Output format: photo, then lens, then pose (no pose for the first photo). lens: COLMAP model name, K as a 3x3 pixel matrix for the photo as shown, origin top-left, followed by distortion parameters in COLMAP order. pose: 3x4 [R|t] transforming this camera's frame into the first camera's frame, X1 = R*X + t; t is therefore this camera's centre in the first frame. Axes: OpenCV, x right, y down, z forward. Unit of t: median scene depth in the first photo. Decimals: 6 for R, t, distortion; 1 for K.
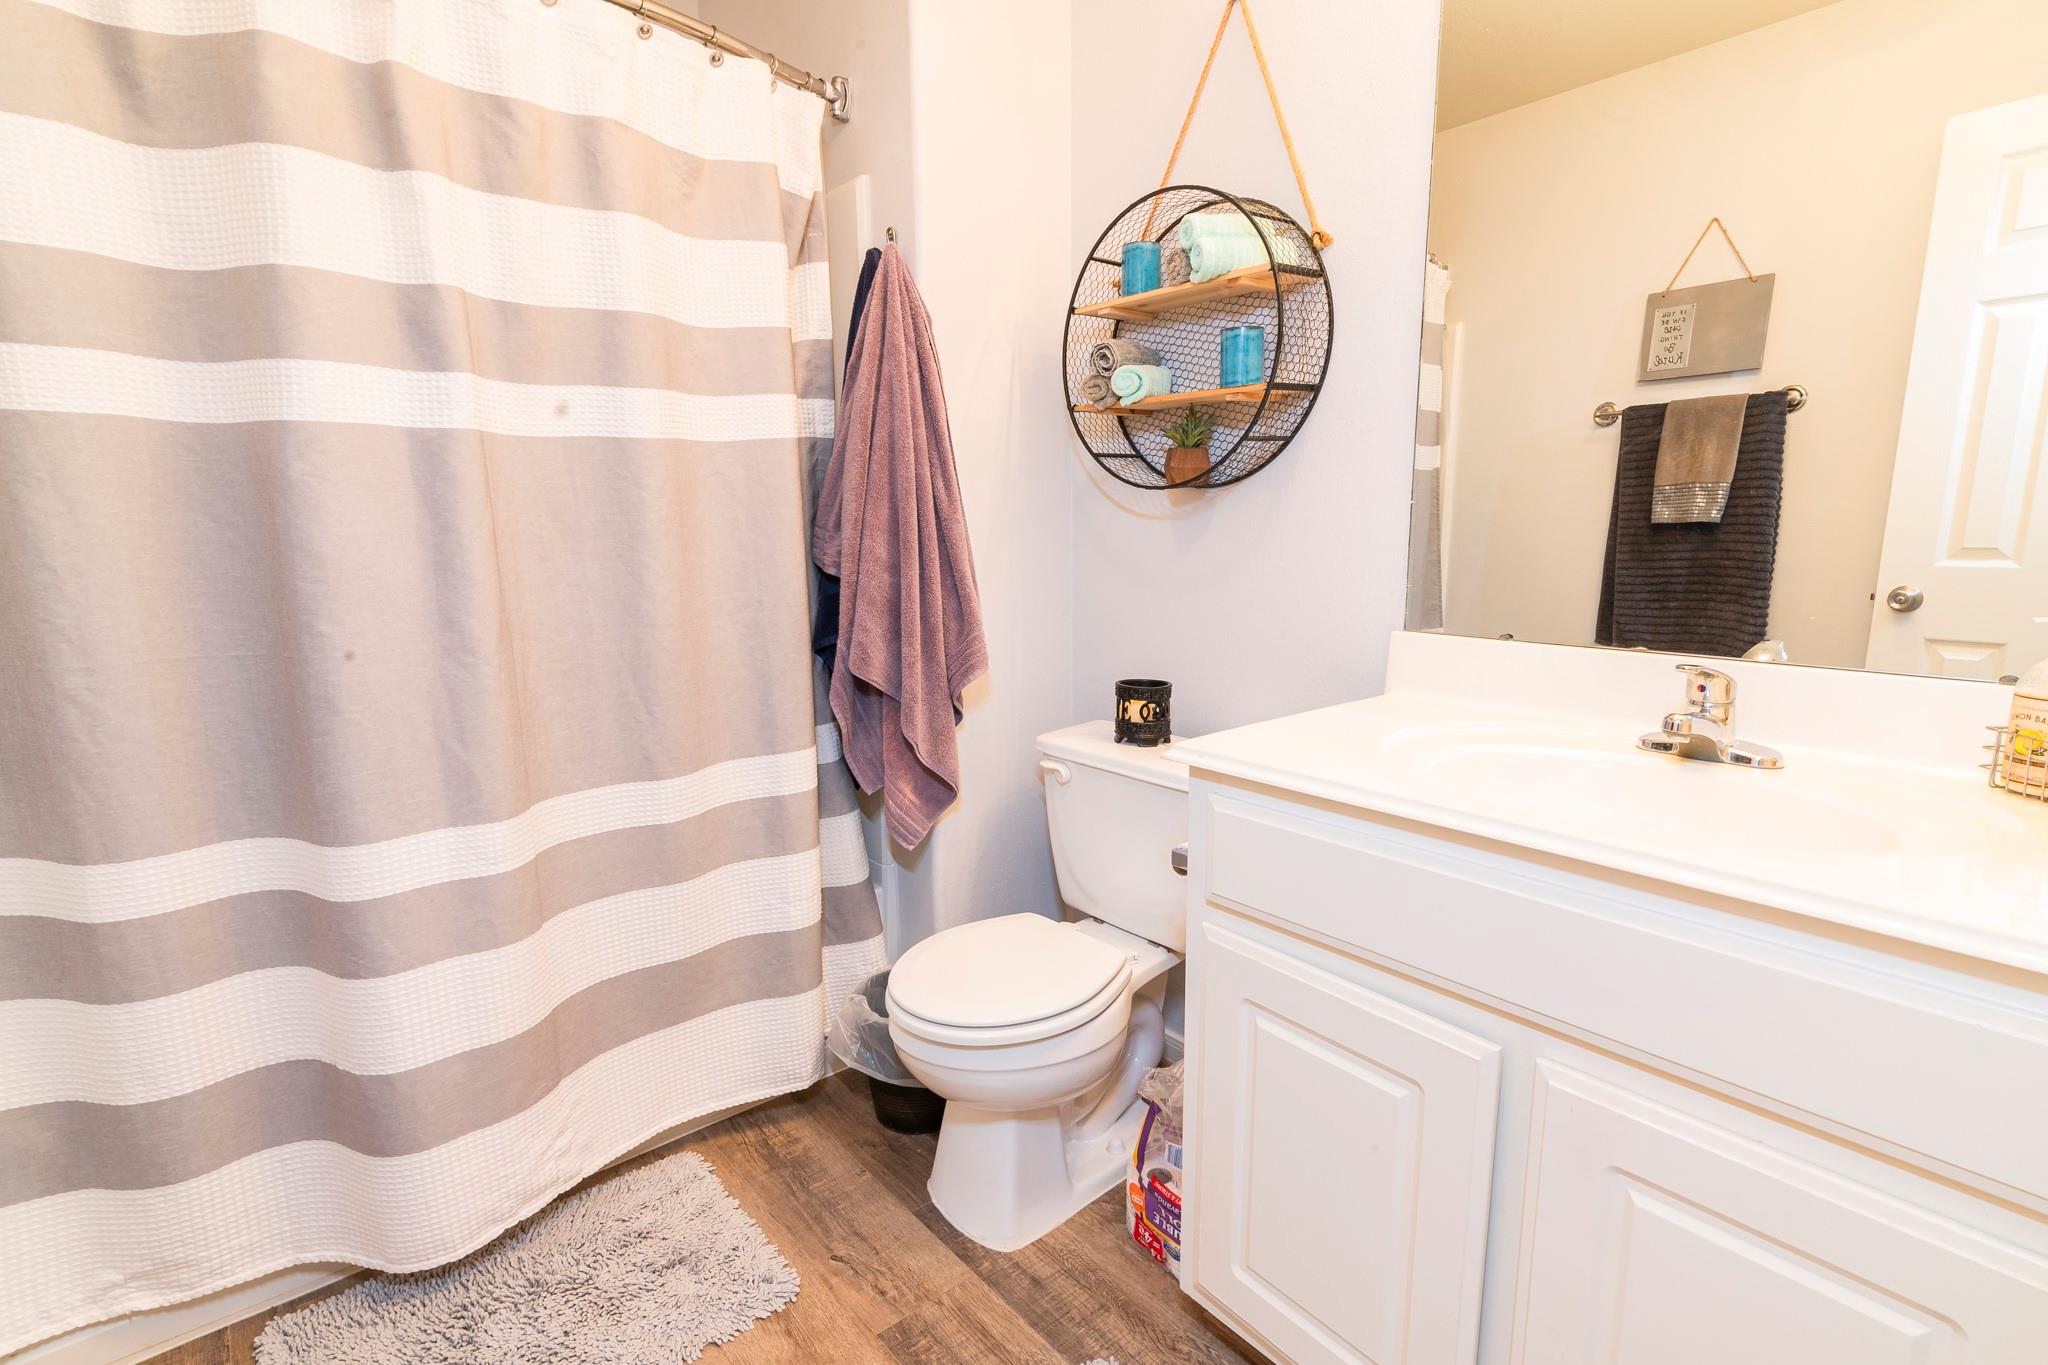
lens RADIAL K [[983.6, 0, 1015.8], [0, 983.6, 685.8], [0, 0, 1]] dist [0.008008, -0.001732]
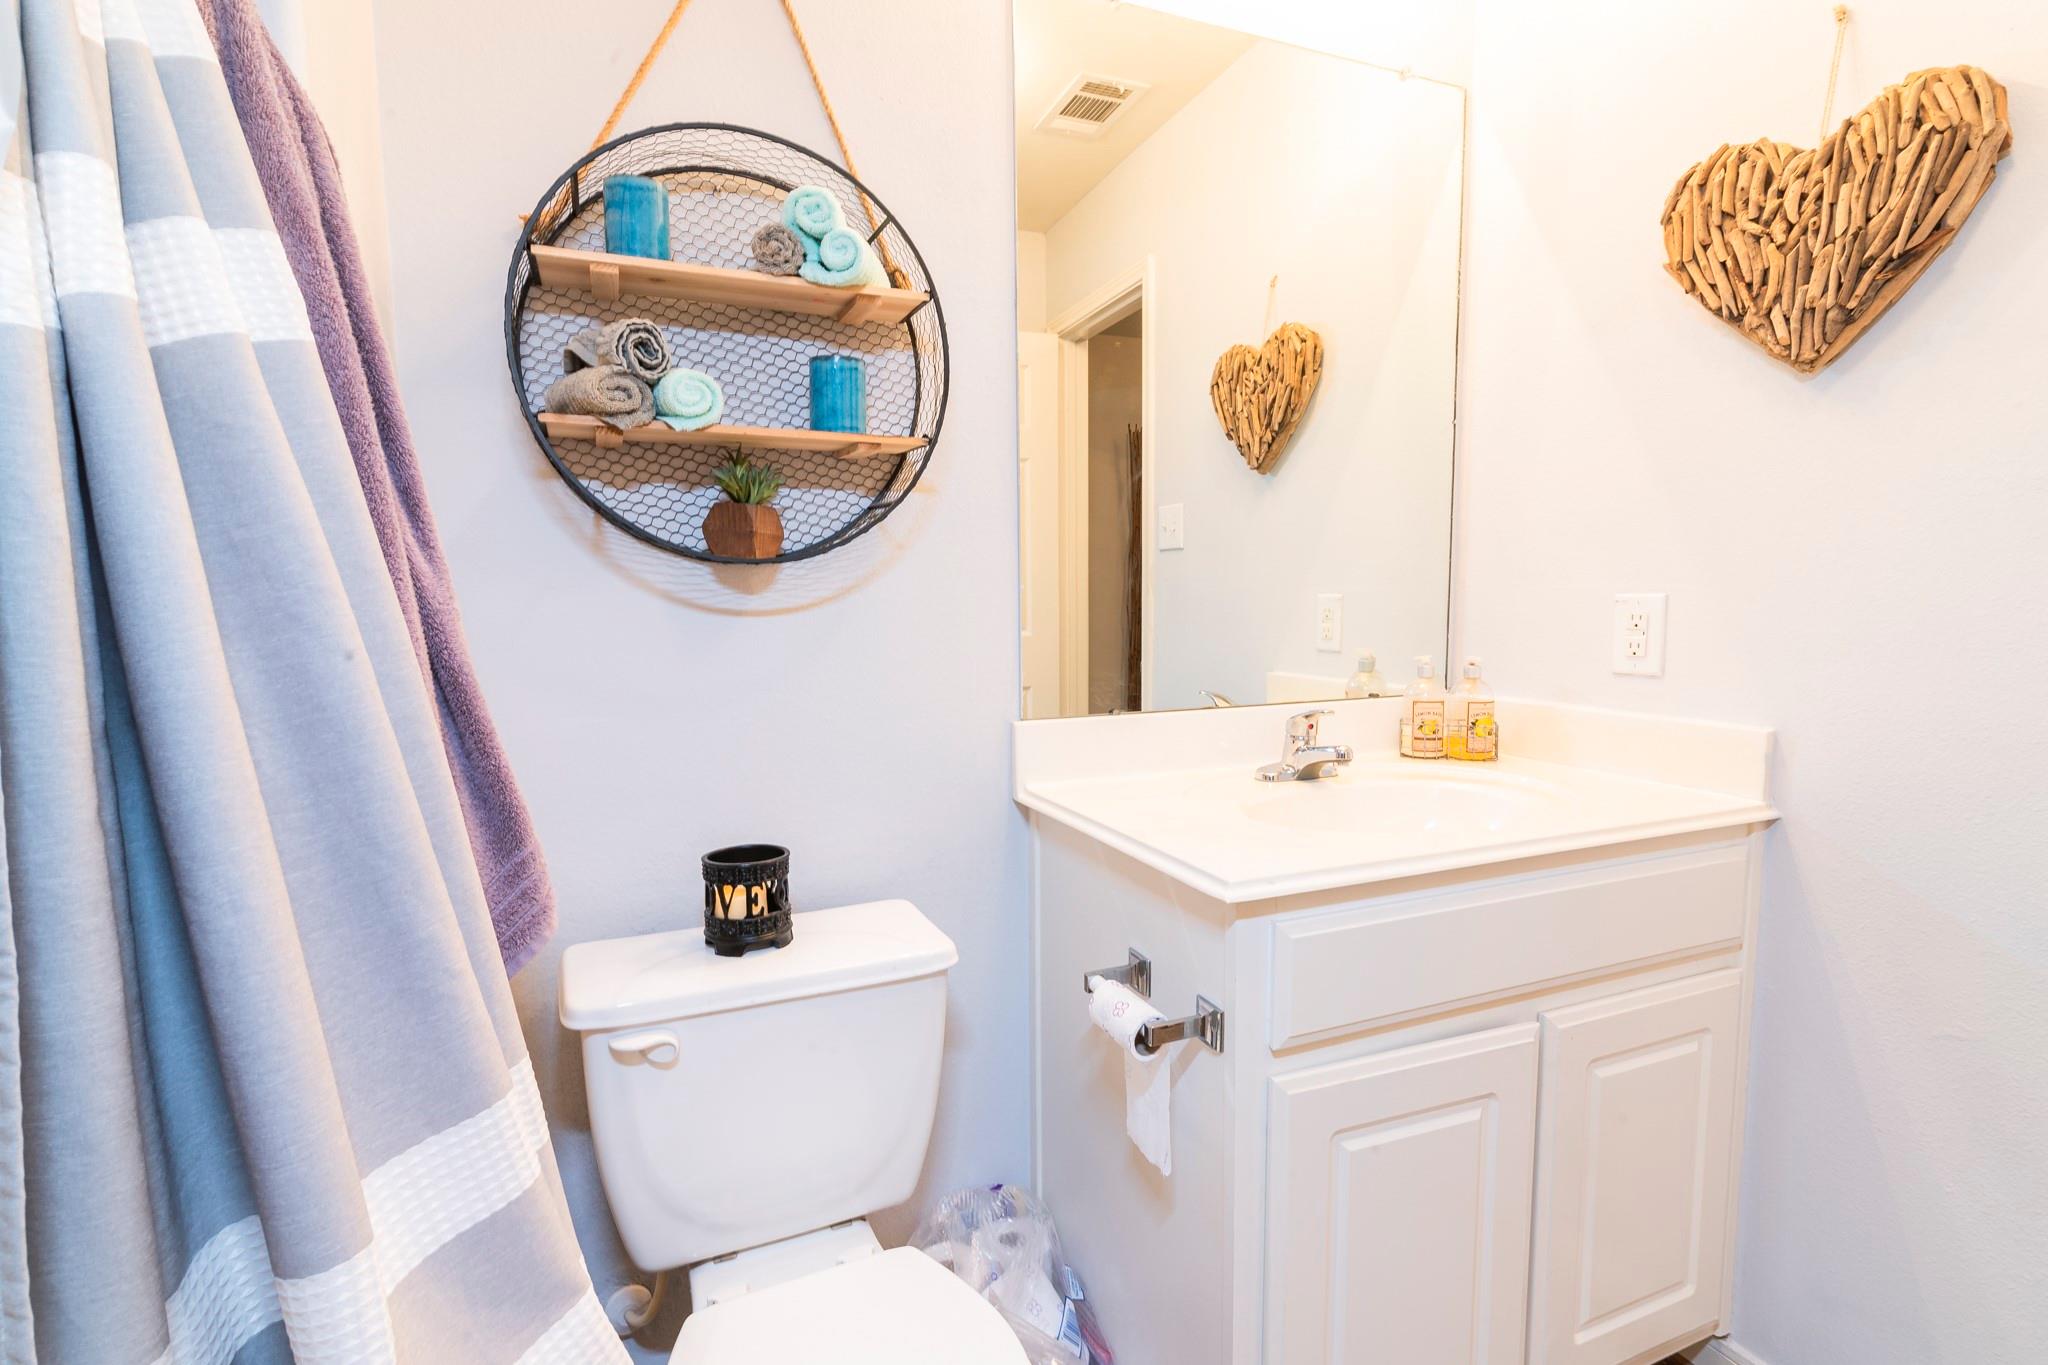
lens RADIAL K [[983.6, 0, 1015.8], [0, 983.6, 685.8], [0, 0, 1]] dist [0.008008, -0.001732]
pose [[0.274320, -0.084665, 0.957904, -0.446226], [0.166280, 0.985288, 0.039467, -0.111155], [-0.947153, 0.148454, 0.284363, 0.633314]]
